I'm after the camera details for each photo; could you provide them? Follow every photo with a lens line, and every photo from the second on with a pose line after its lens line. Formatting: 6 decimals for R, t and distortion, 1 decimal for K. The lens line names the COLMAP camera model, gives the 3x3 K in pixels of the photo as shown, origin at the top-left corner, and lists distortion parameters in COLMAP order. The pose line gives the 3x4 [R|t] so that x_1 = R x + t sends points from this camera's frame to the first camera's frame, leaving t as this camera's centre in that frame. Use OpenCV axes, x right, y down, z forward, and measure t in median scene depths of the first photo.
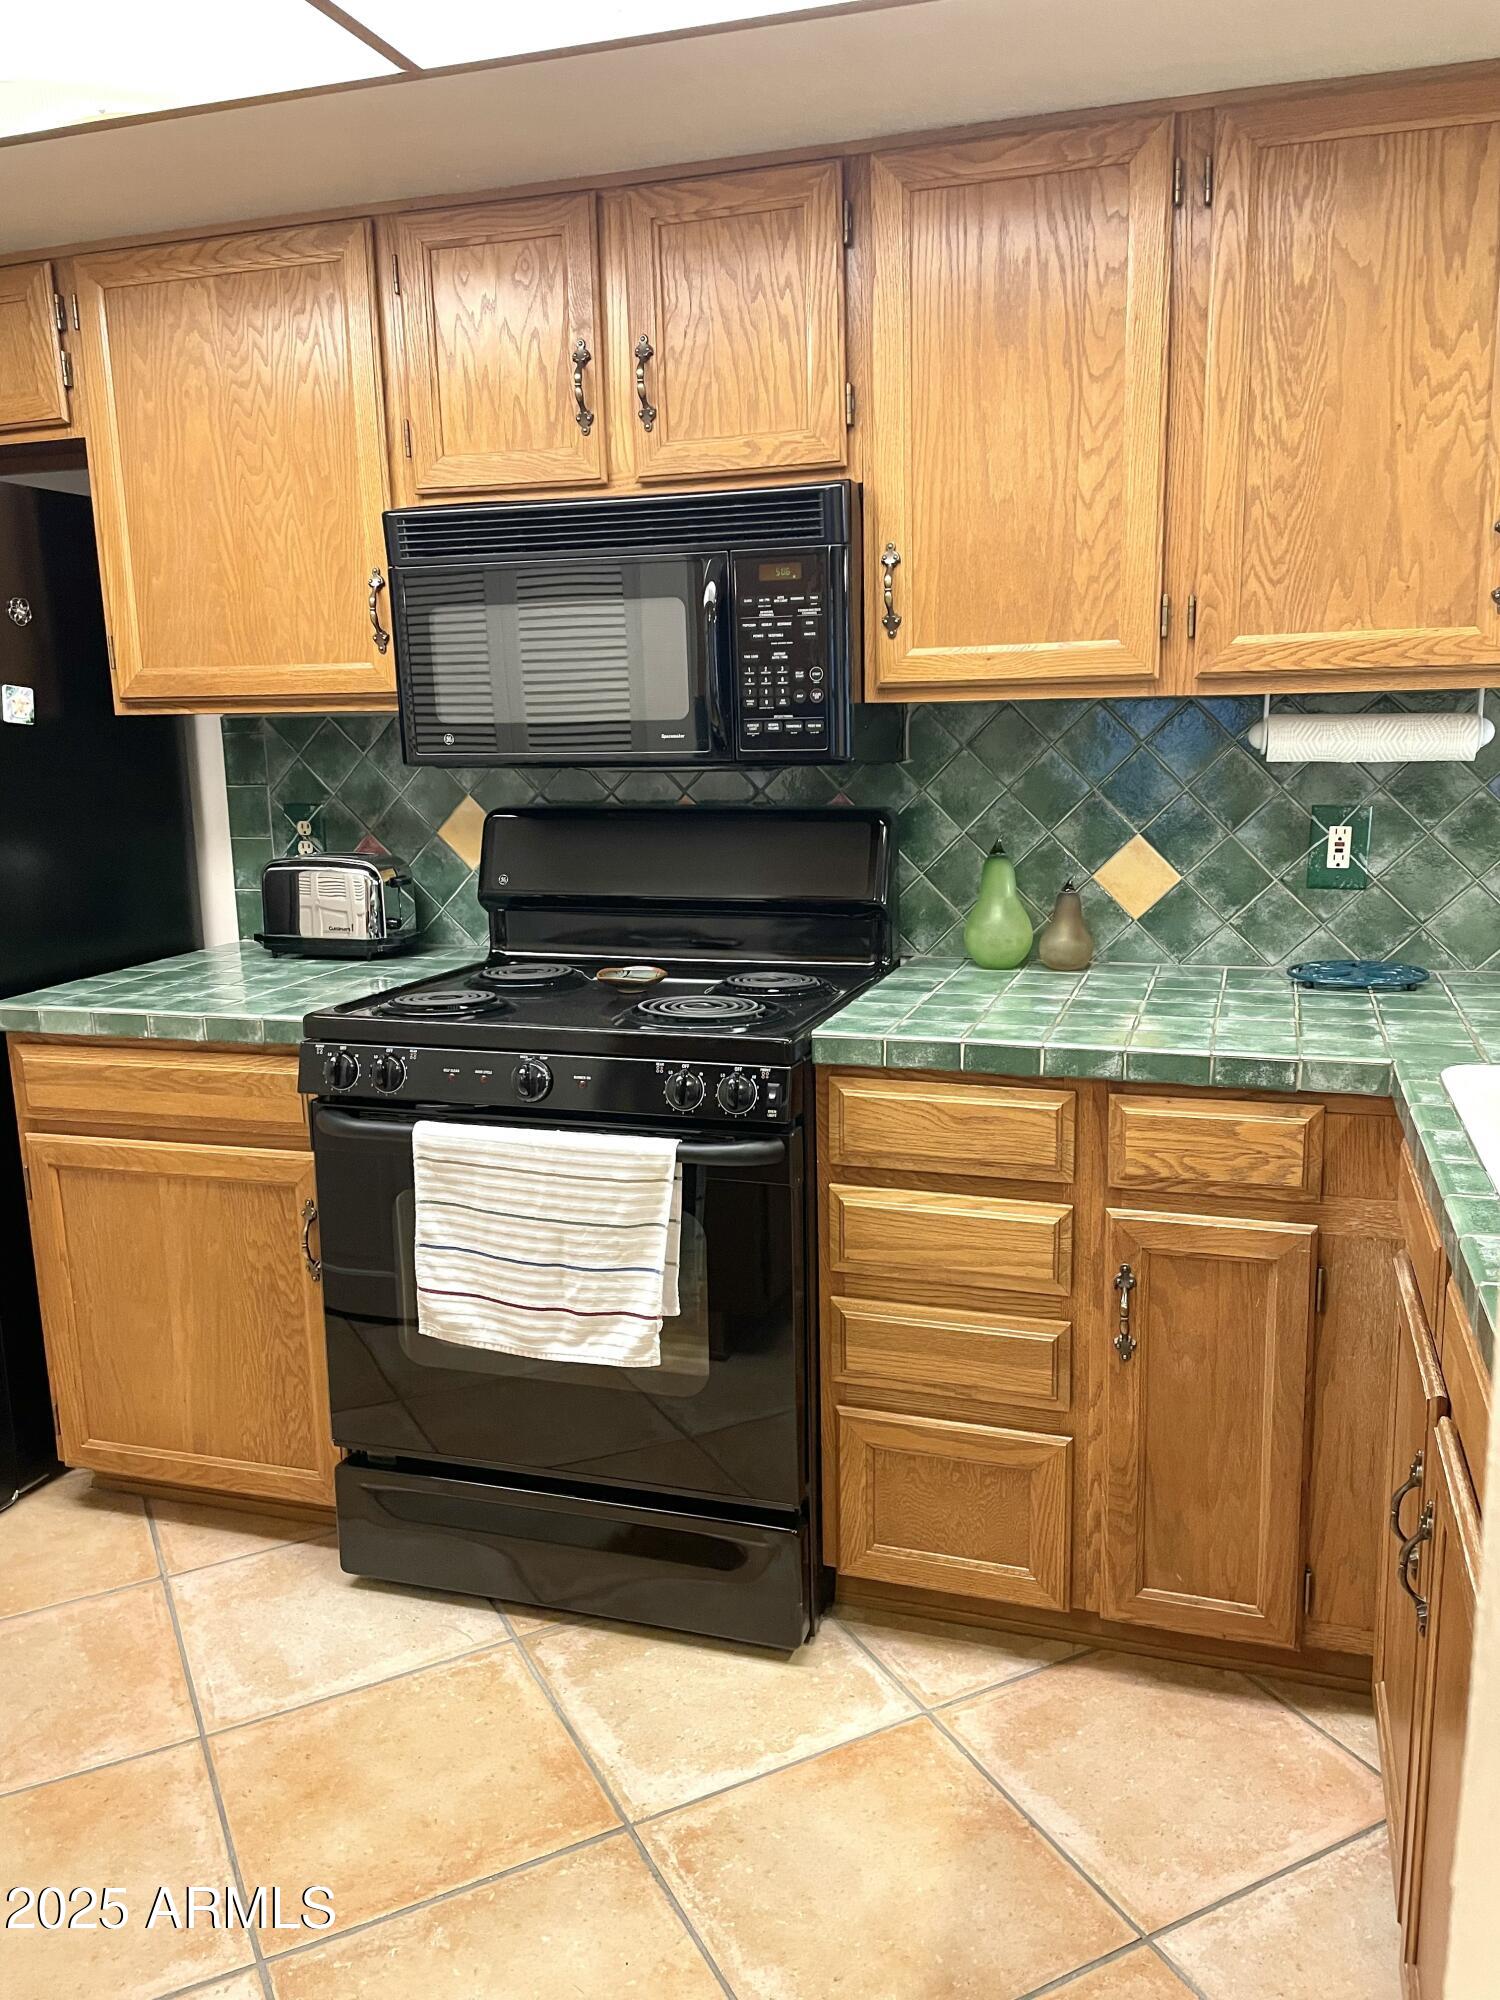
lens RADIAL K [[1531.3, 0, 750.0], [0, 1531.3, 1000.0], [0, 0, 1]] dist [0.065220, -0.057687]
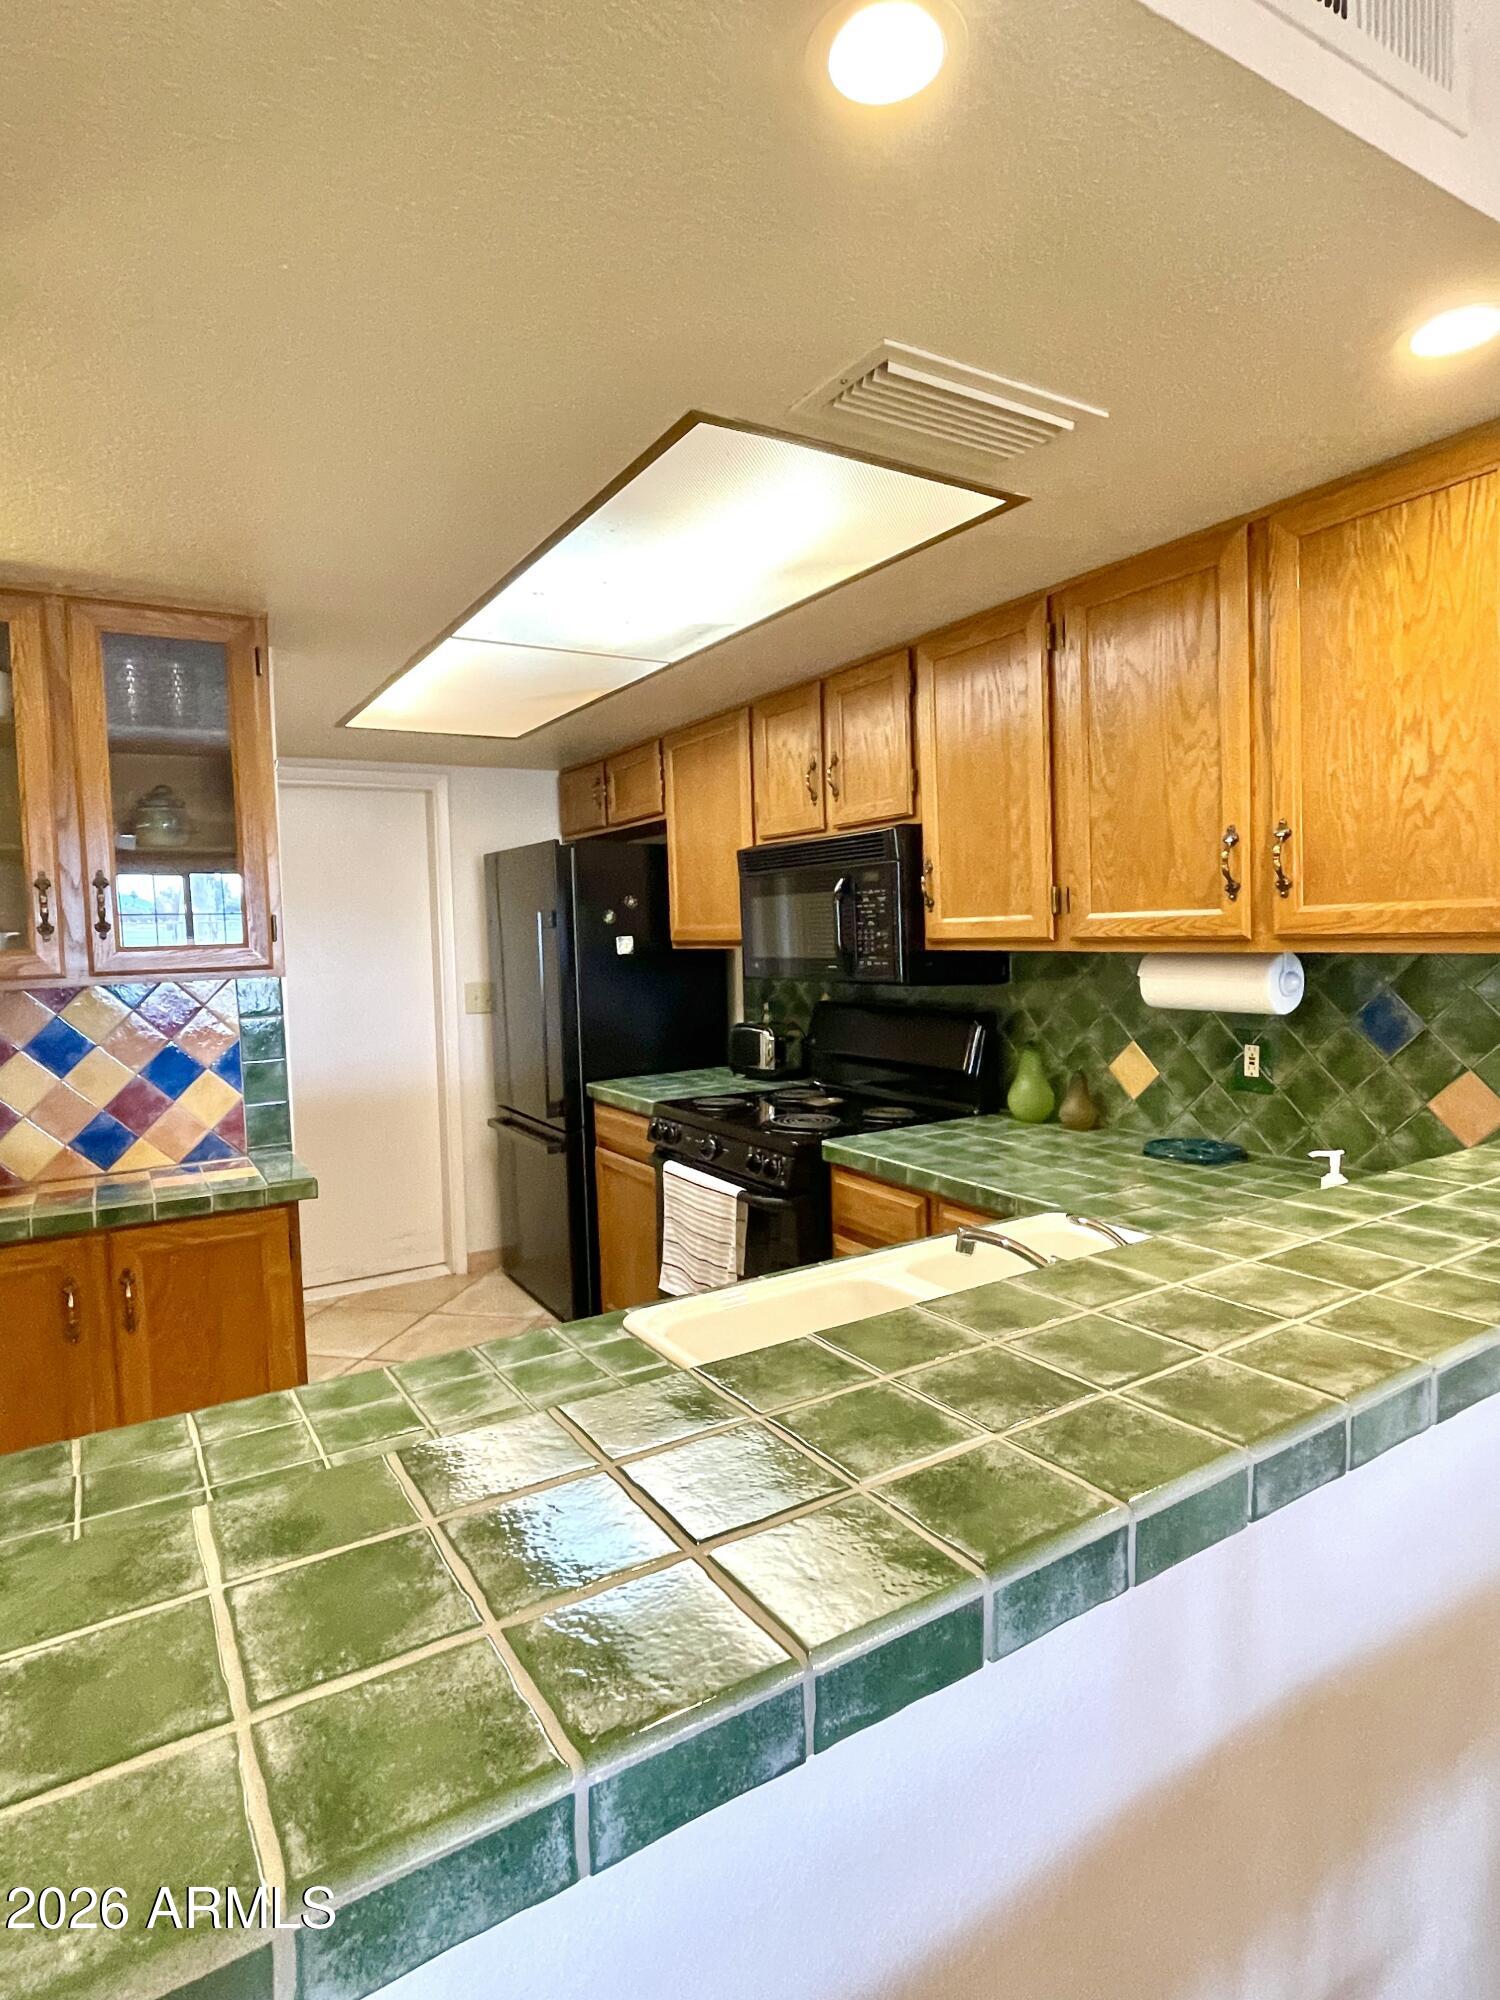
lens RADIAL K [[1049.5, 0, 750.0], [0, 1049.5, 1000.0], [0, 0, 1]] dist [-0.001436, -0.000371]
pose [[0.760233, 0.043004, -0.648225, 0.680450], [-0.109221, 0.992065, -0.062278, -0.050380], [0.640403, 0.118145, 0.758898, 0.028231]]
